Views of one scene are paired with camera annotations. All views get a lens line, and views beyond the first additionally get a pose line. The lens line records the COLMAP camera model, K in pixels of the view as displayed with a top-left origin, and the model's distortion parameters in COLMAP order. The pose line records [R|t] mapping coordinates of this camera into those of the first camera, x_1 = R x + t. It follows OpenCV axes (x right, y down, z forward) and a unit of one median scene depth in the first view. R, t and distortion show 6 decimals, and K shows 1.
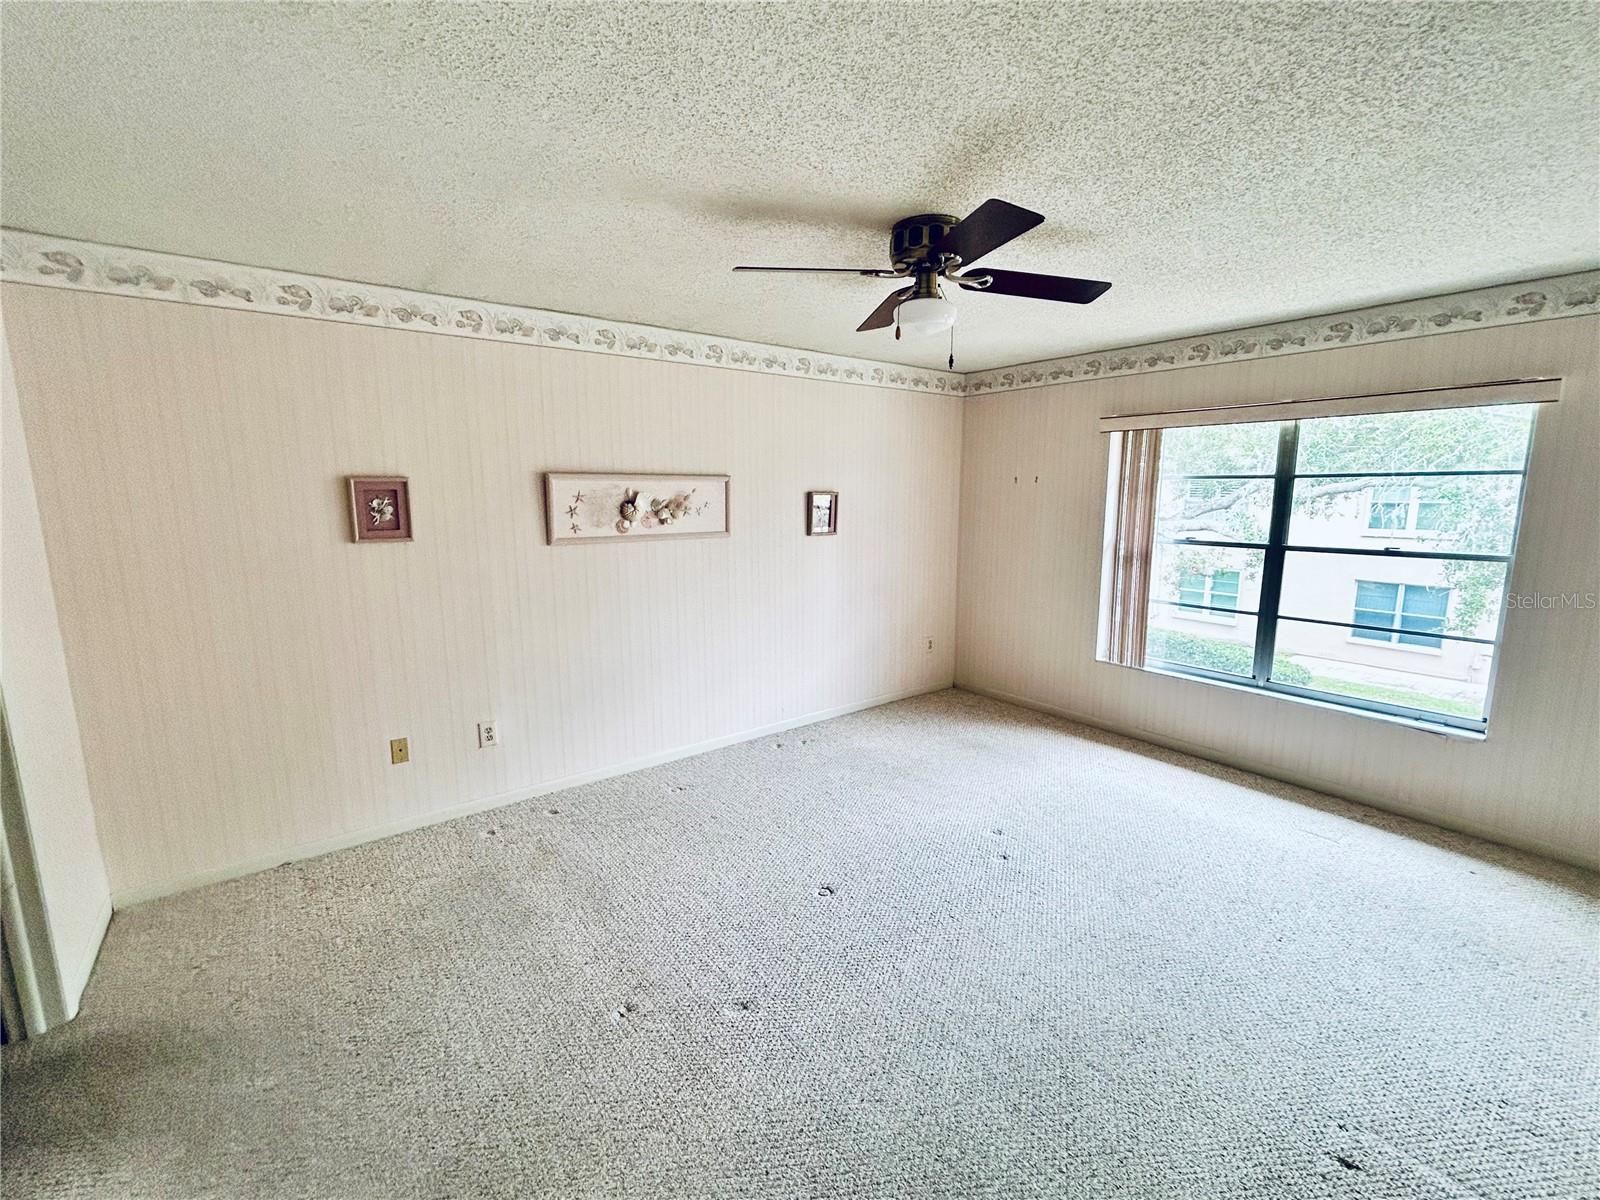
lens RADIAL K [[653.3, 0, 800.8], [0, 653.3, 593.8], [0, 0, 1]] dist [-0.000836, -0.000004]
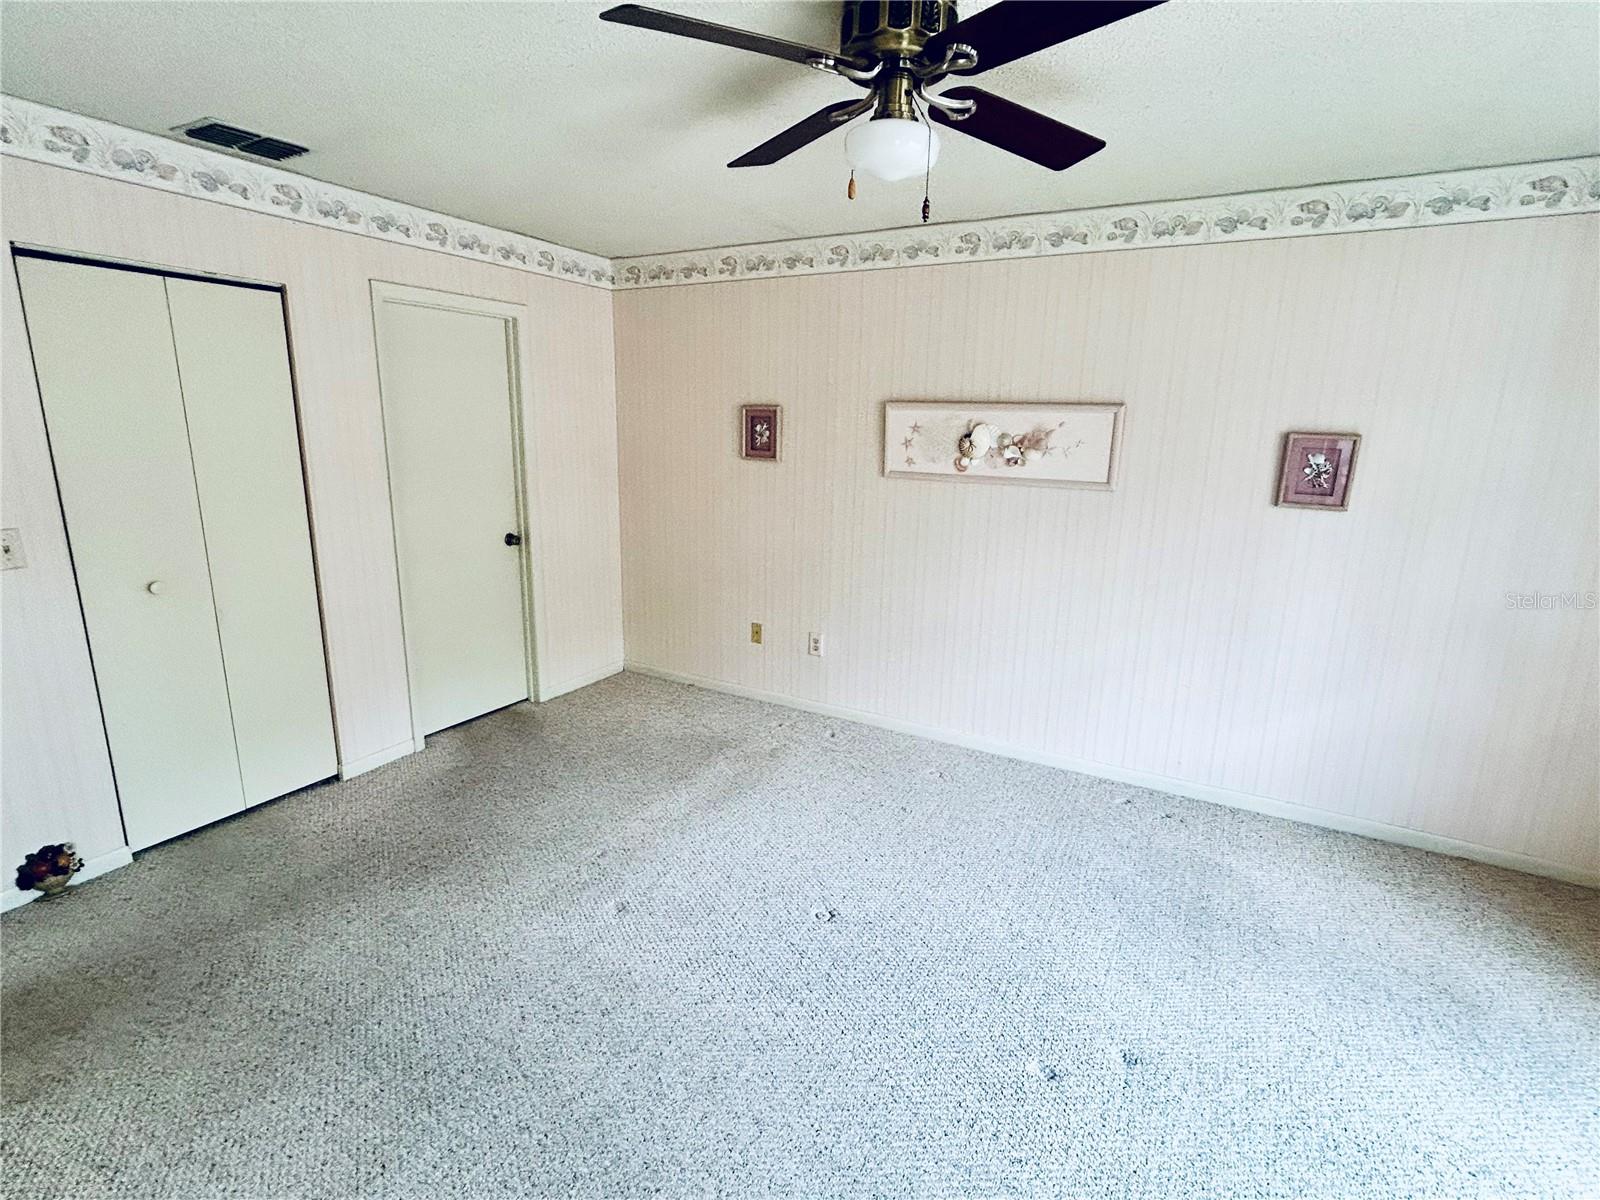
lens RADIAL K [[756.0, 0, 805.4], [0, 756.0, 593.1], [0, 0, 1]] dist [-0.004276, 0.000245]
pose [[0.419867, 0.213394, -0.882142, 0.567642], [-0.166769, 0.973556, 0.156132, -0.058774], [0.892132, 0.081559, 0.444352, 0.386134]]
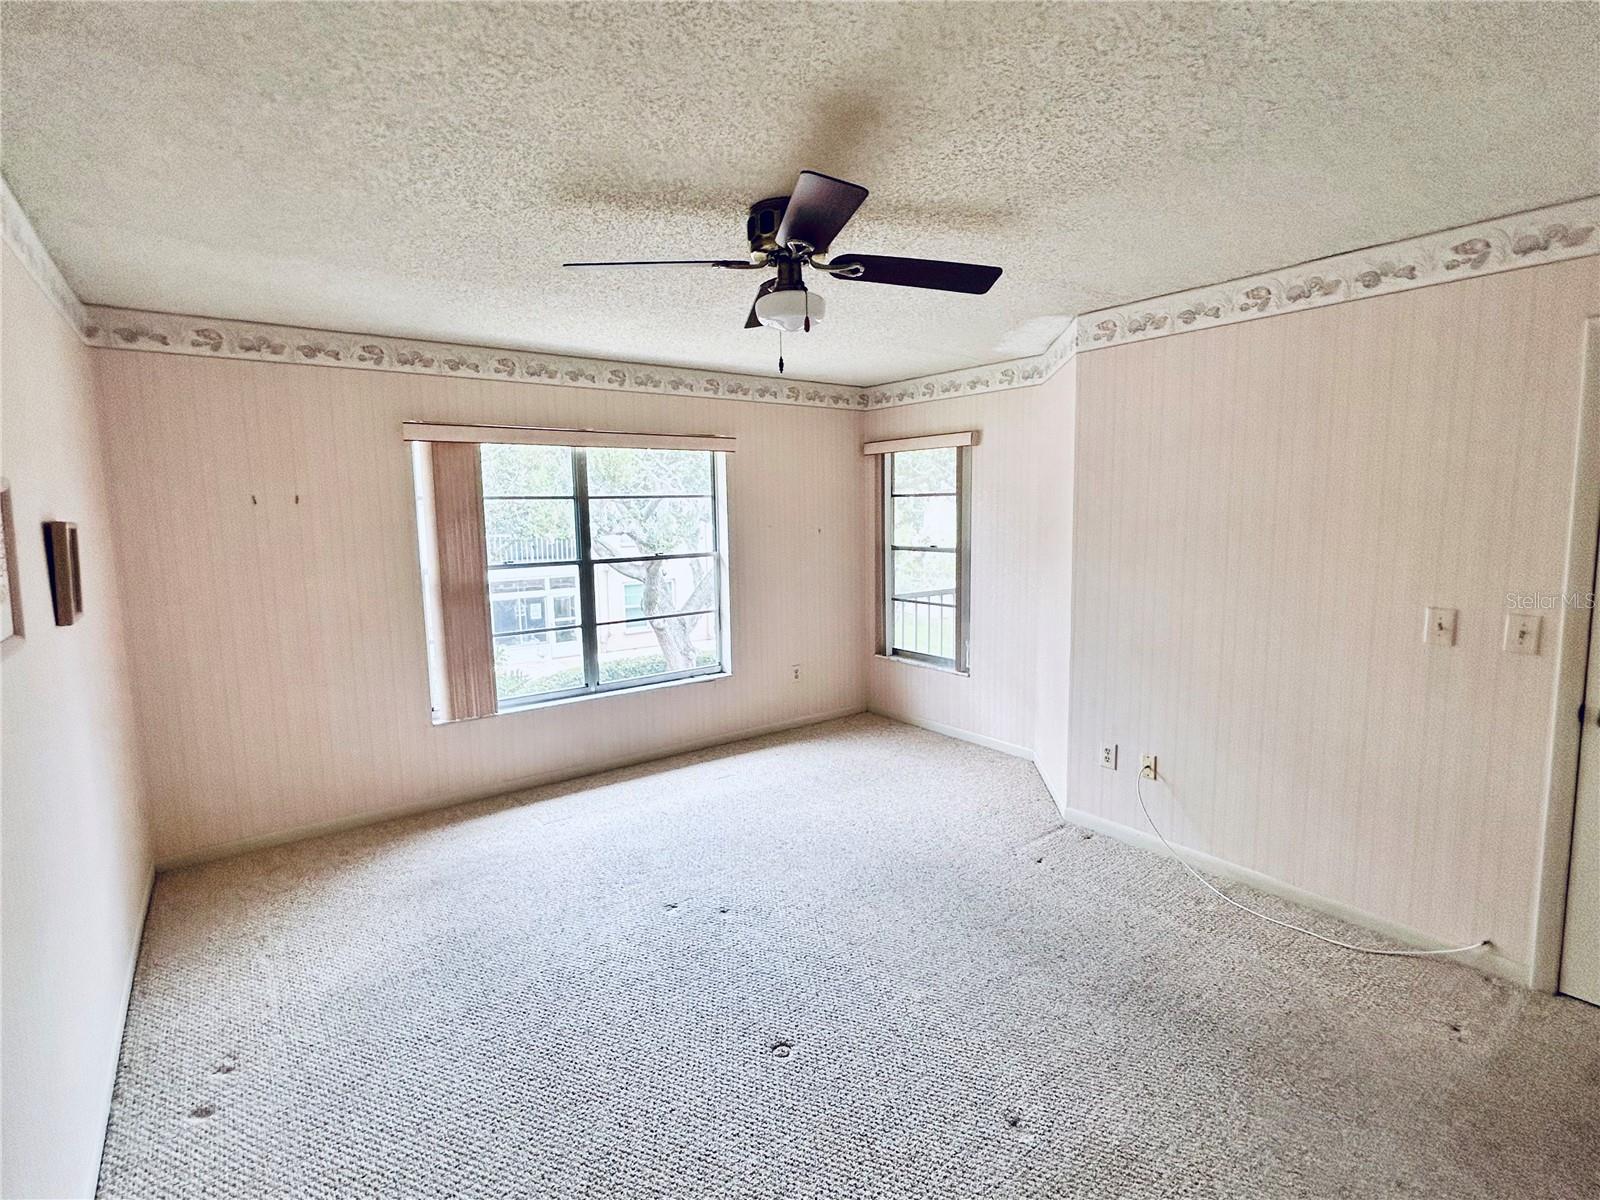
lens RADIAL K [[756.0, 0, 799.5], [0, 756.0, 598.0], [0, 0, 1]] dist [-0.004276, 0.000245]
pose [[0.045140, -0.120424, 0.991696, -0.538373], [0.174910, 0.978326, 0.110839, -0.095180], [-0.983549, 0.168455, 0.065225, 0.610311]]
